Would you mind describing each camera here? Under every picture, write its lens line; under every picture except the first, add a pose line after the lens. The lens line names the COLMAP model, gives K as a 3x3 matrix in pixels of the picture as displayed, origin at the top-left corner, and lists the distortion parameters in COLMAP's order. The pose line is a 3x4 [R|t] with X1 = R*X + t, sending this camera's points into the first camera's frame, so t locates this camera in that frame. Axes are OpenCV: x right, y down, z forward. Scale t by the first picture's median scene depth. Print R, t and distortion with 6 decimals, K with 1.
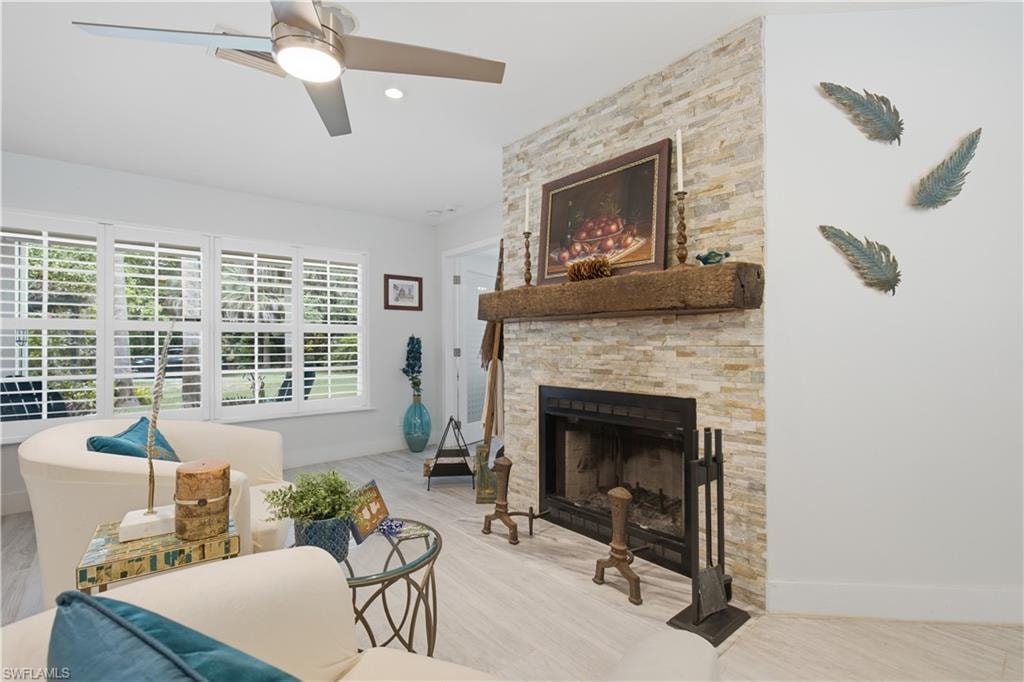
lens RADIAL K [[471.6, 0, 502.1], [0, 471.6, 341.9], [0, 0, 1]] dist [-0.000163, 0.000904]
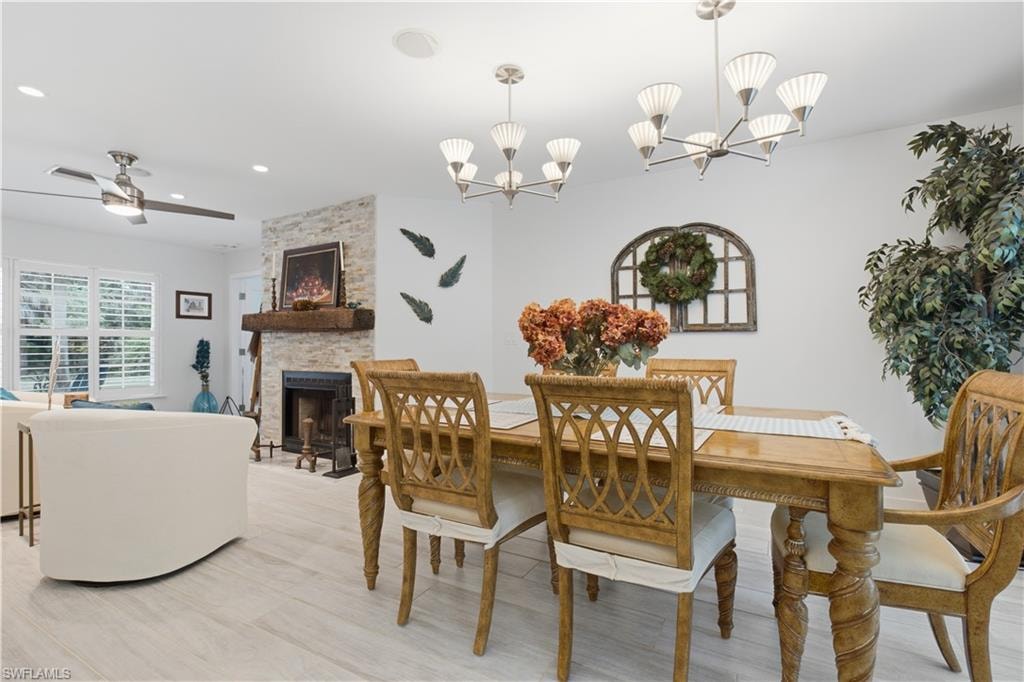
lens RADIAL K [[471.6, 0, 505.6], [0, 471.6, 339.8], [0, 0, 1]] dist [-0.000163, 0.000904]
pose [[0.940050, 0.005492, 0.340992, 0.288812], [-0.002899, 0.999963, -0.008113, -0.005487], [-0.341024, 0.006638, 0.940031, -0.943415]]
